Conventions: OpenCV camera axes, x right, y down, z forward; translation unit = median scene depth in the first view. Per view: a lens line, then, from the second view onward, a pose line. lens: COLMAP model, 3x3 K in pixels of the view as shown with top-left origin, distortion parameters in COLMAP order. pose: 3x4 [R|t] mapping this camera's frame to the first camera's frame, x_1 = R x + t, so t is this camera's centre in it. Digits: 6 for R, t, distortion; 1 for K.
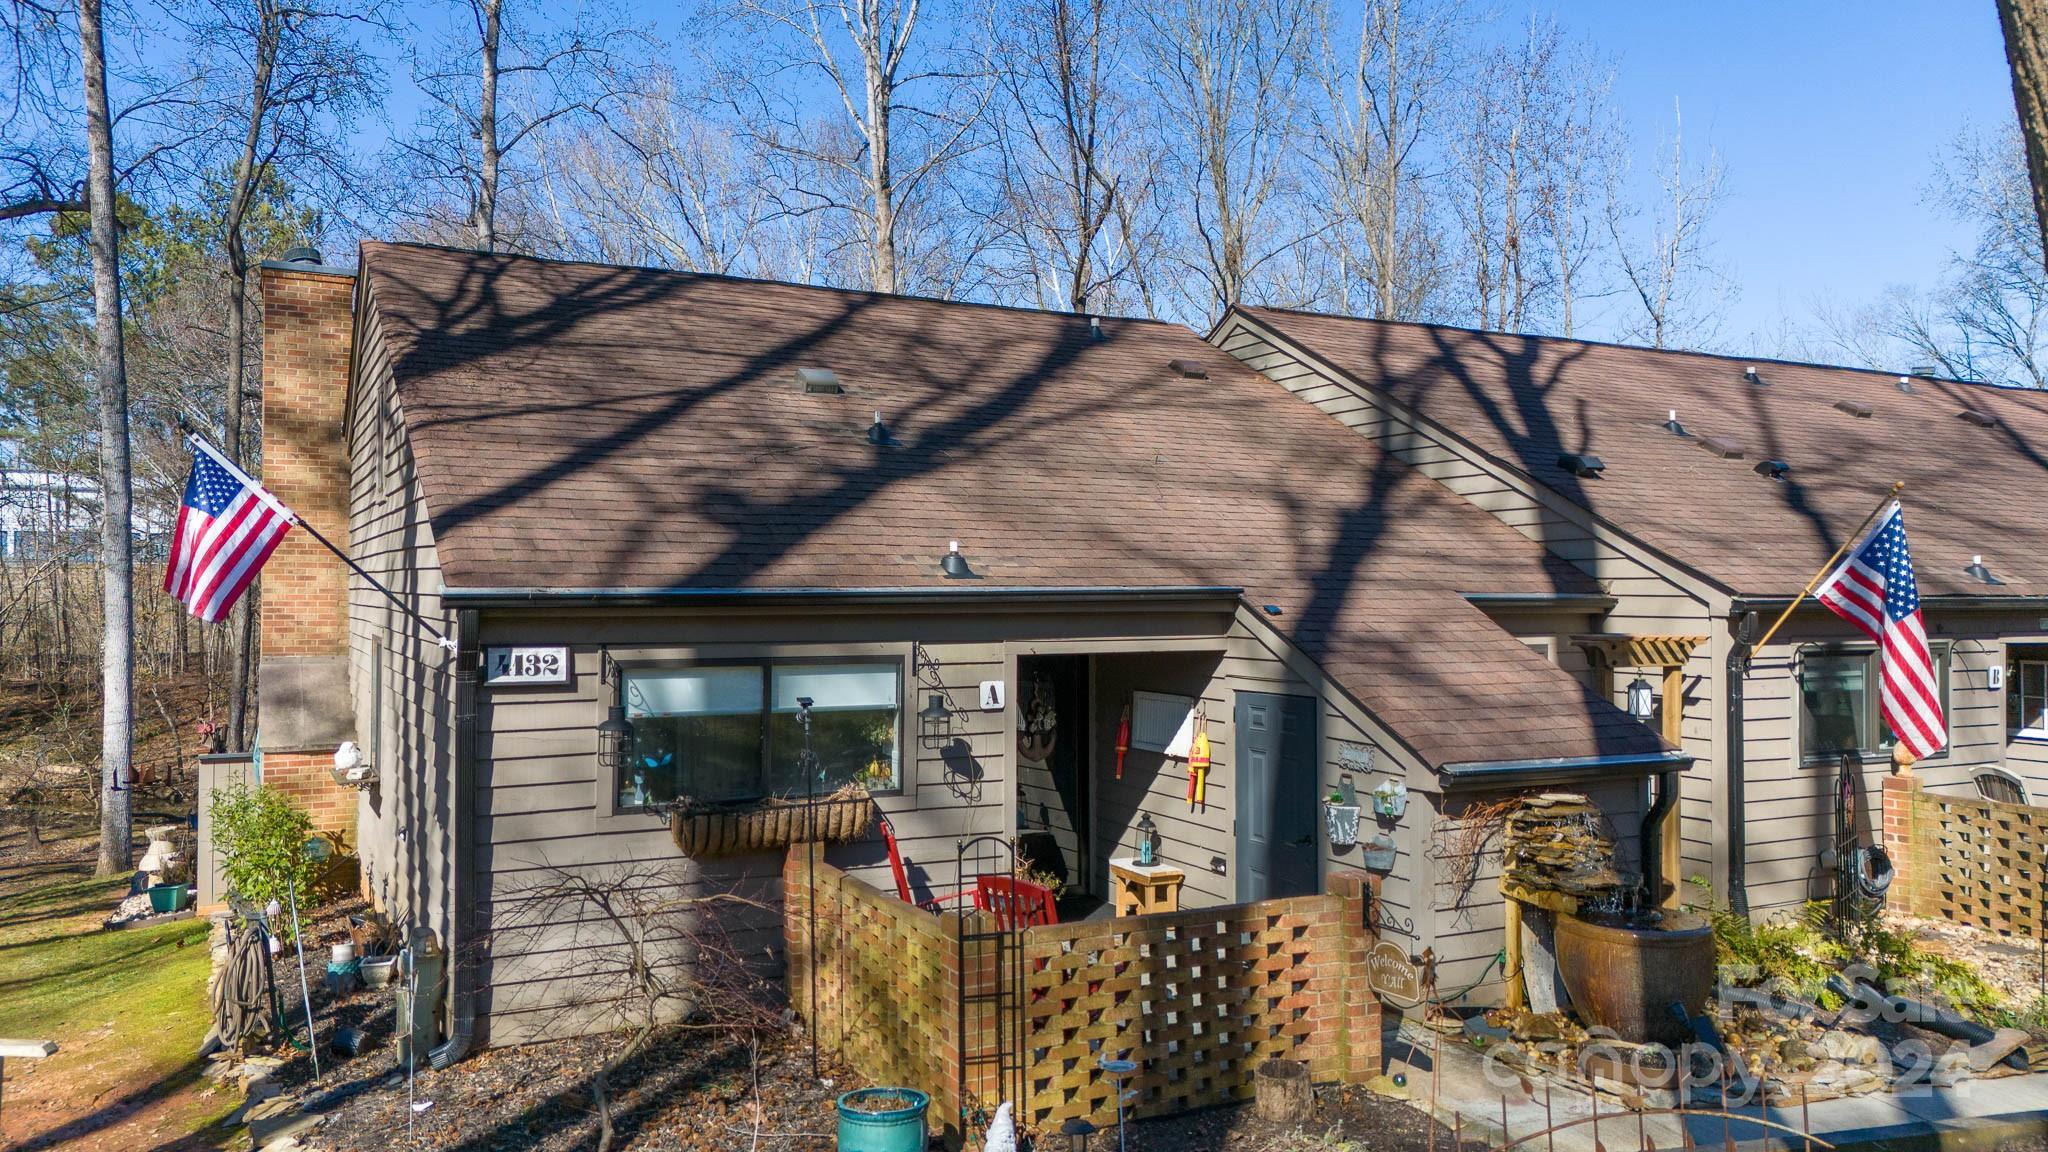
lens RADIAL K [[1489.9, 0, 1029.8], [0, 1489.9, 580.2], [0, 0, 1]] dist [0.083268, -0.089719]
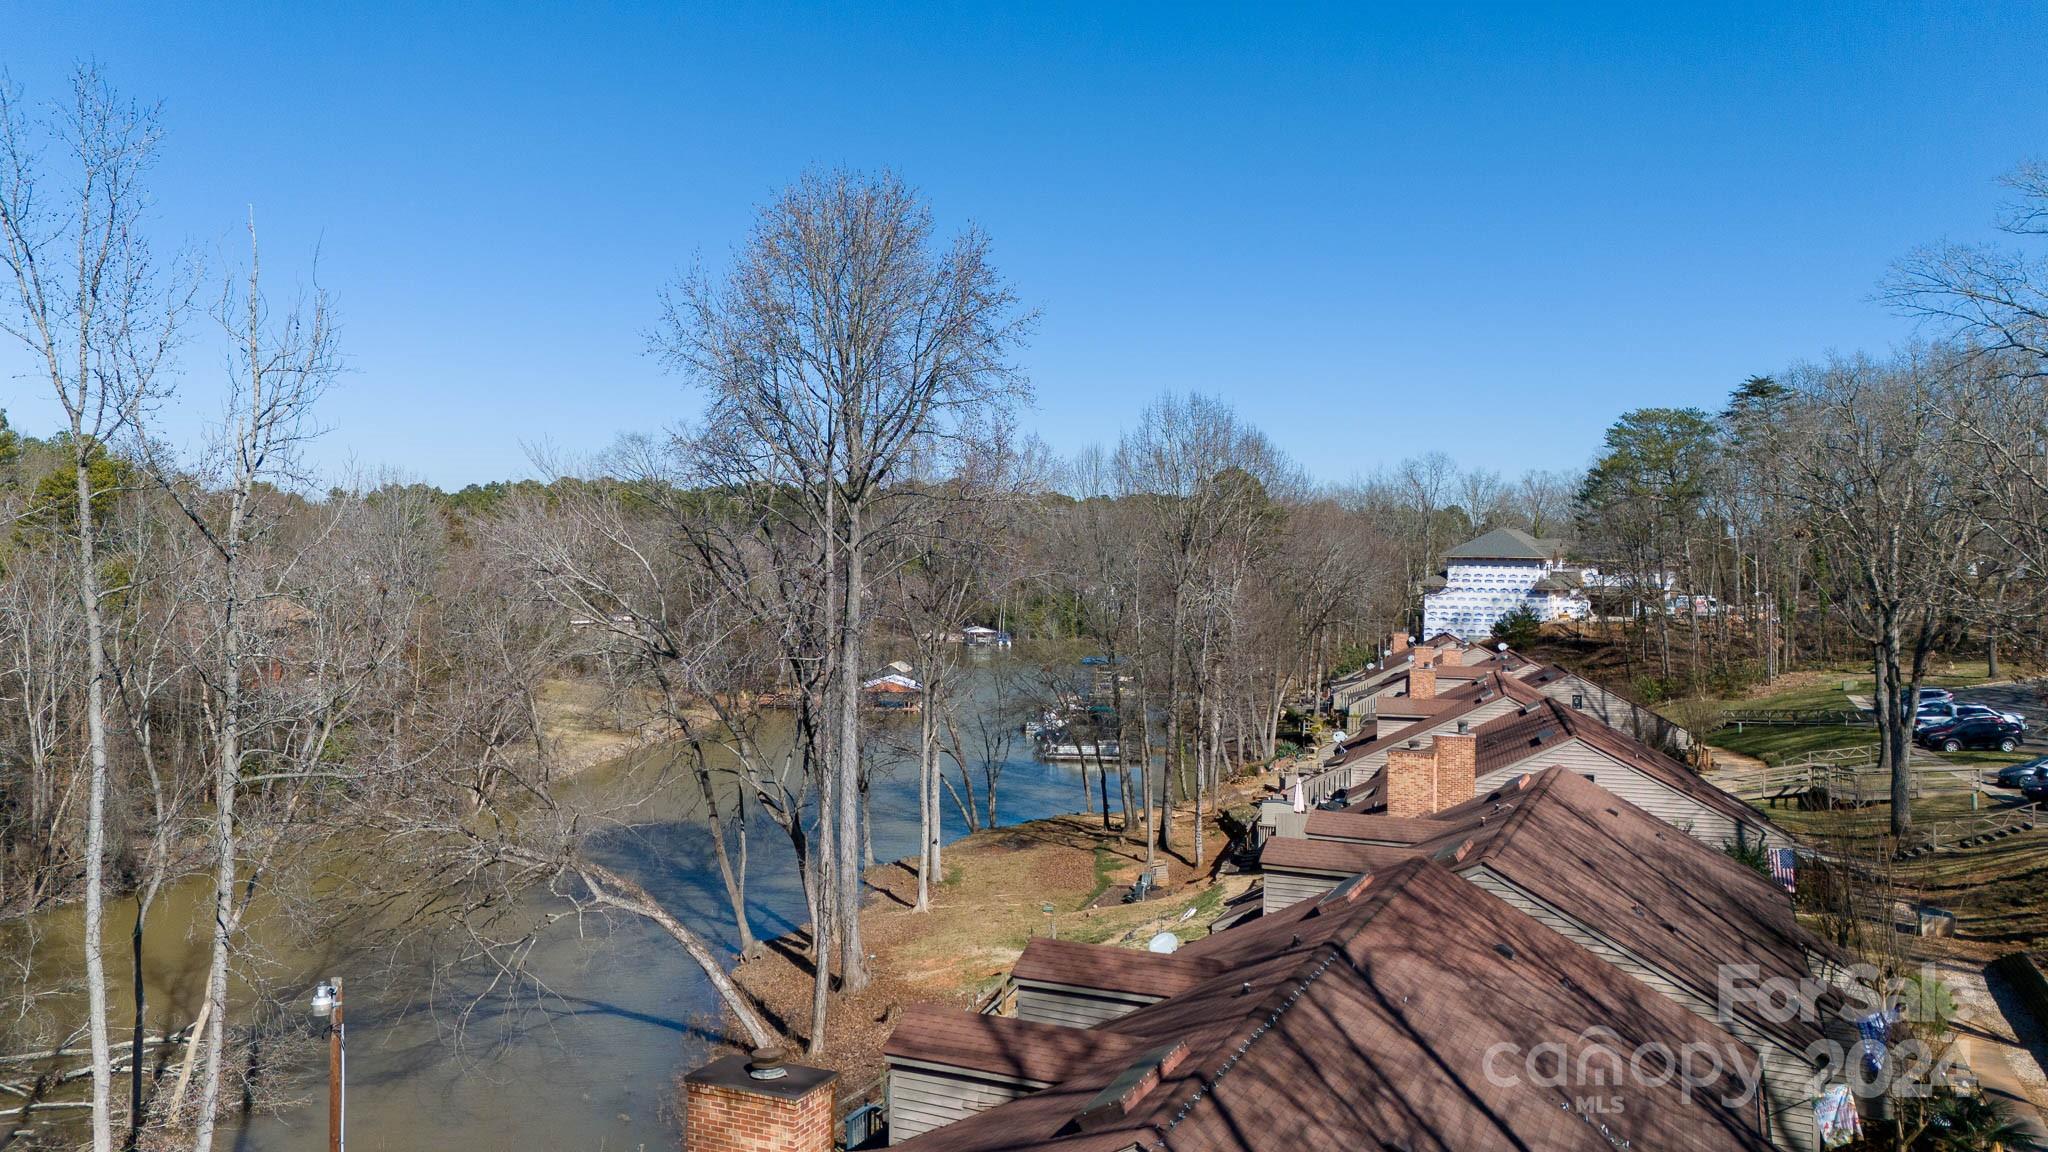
lens RADIAL K [[1489.9, 0, 1034.0], [0, 1489.9, 571.9], [0, 0, 1]] dist [0.083268, -0.089719]
pose [[0.748610, -0.002578, 0.663006, 1.375702], [-0.007672, 0.999892, 0.012551, -0.969175], [-0.662967, -0.014482, 0.748509, 1.676327]]
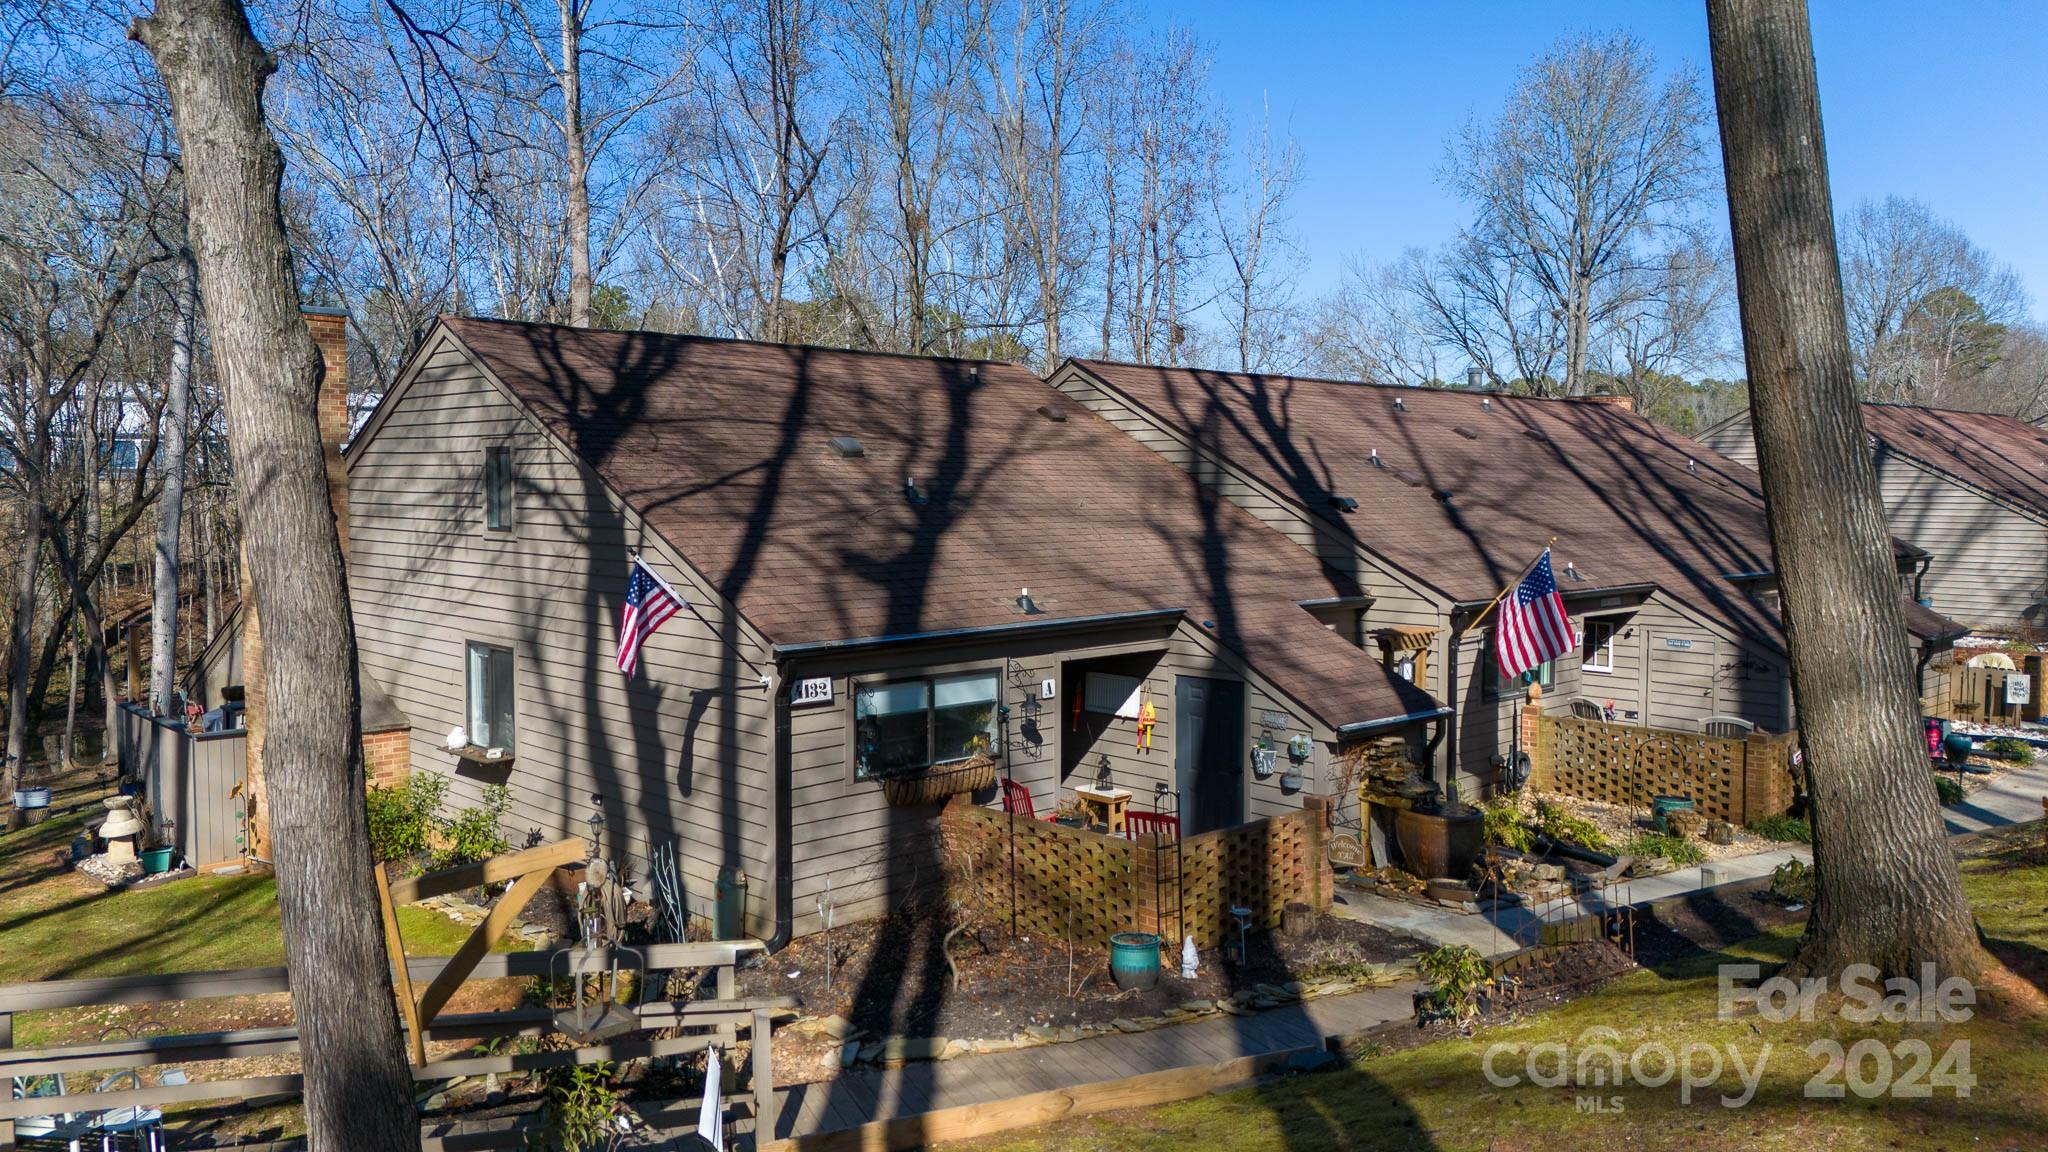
lens RADIAL K [[1489.9, 0, 1021.1], [0, 1489.9, 579.0], [0, 0, 1]] dist [0.083268, -0.089719]
pose [[0.958619, -0.018348, 0.284101, -0.480767], [-0.002040, 0.997453, 0.071300, -0.142709], [-0.284686, -0.068929, 0.956140, -0.436581]]
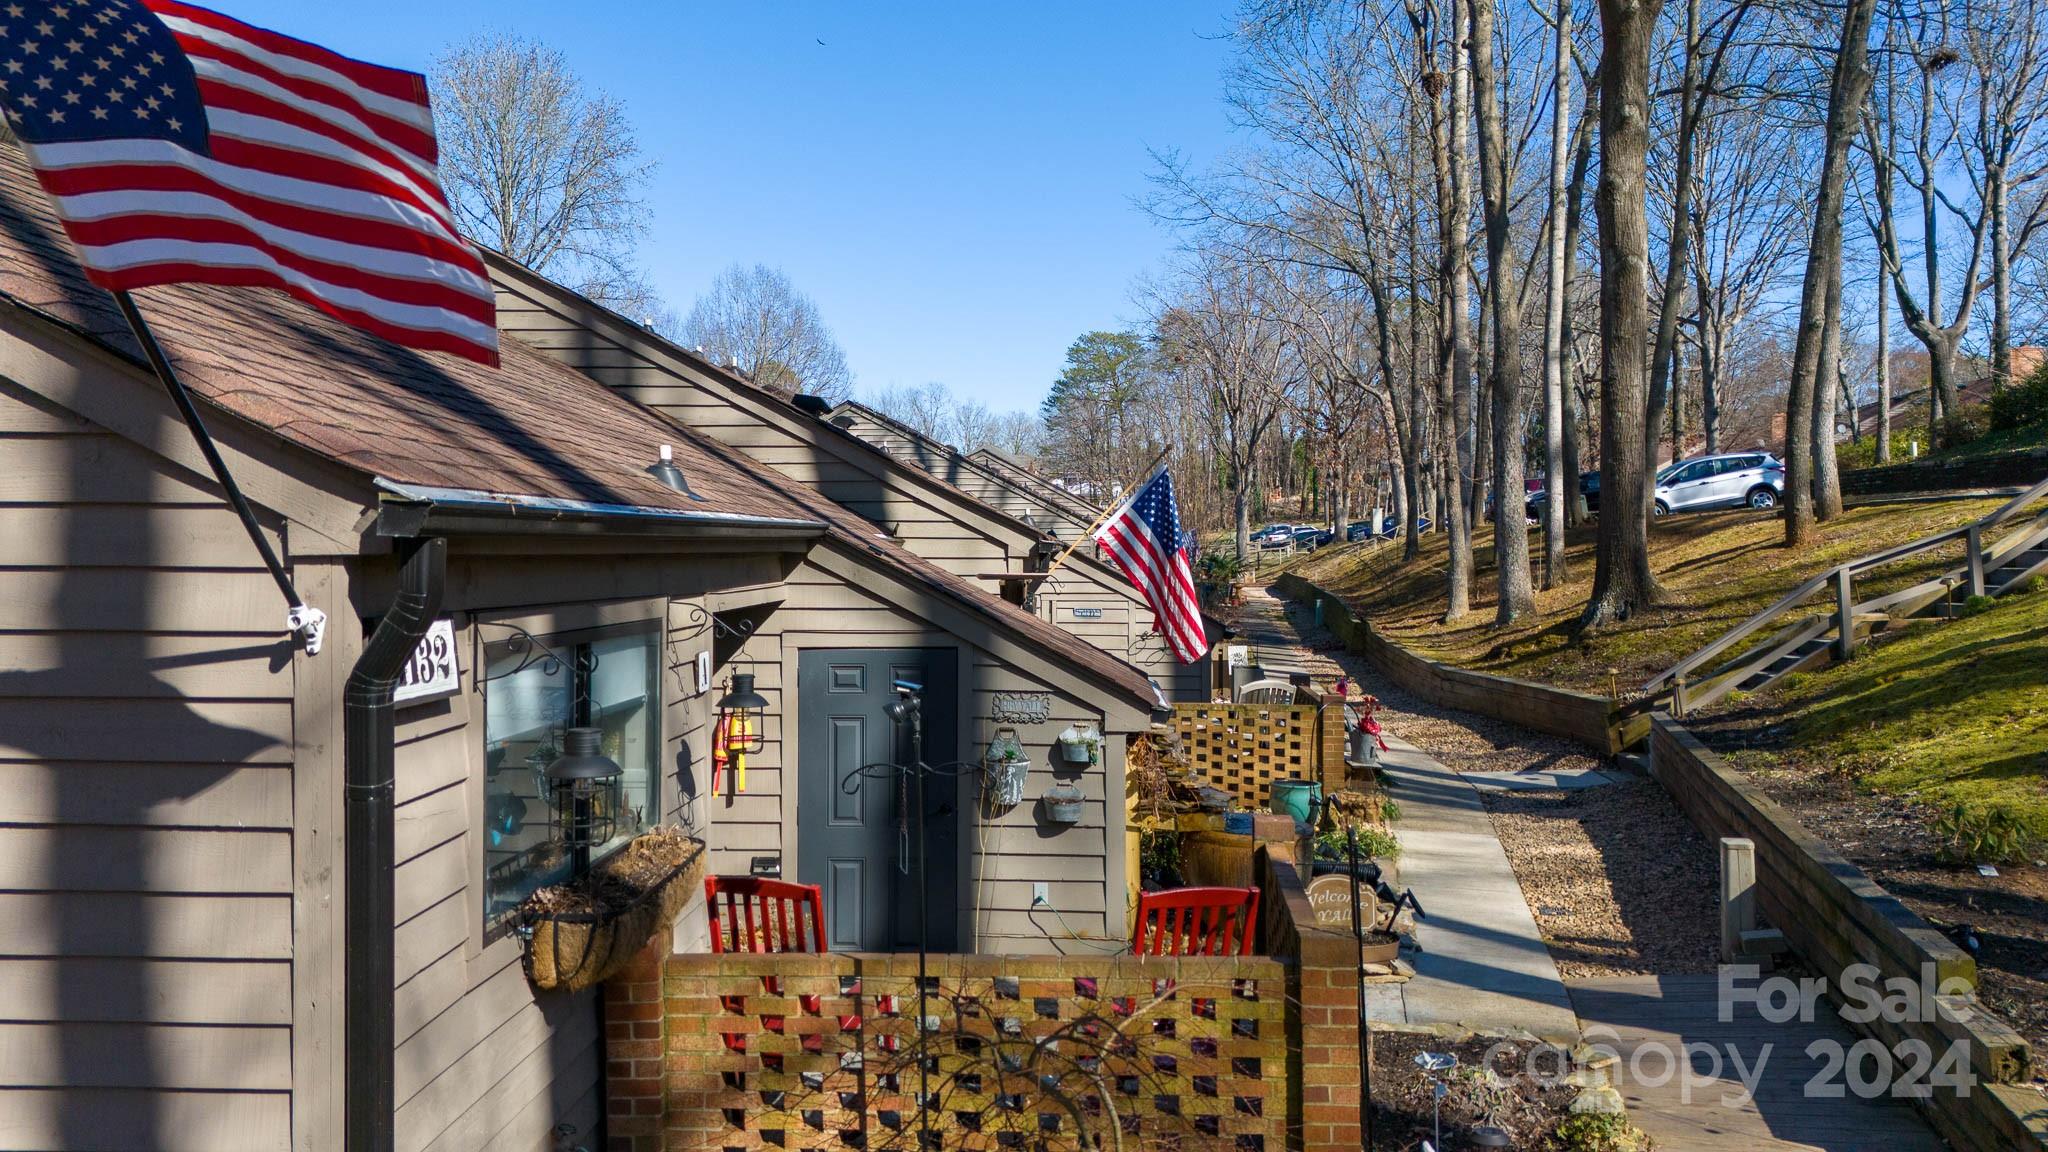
lens RADIAL K [[1489.9, 0, 1029.9], [0, 1489.9, 583.3], [0, 0, 1]] dist [0.083268, -0.089719]
pose [[0.493108, -0.019260, 0.869755, -0.552336], [-0.008320, 0.999605, 0.026852, 0.016195], [-0.869928, -0.020477, 0.492753, 0.526043]]
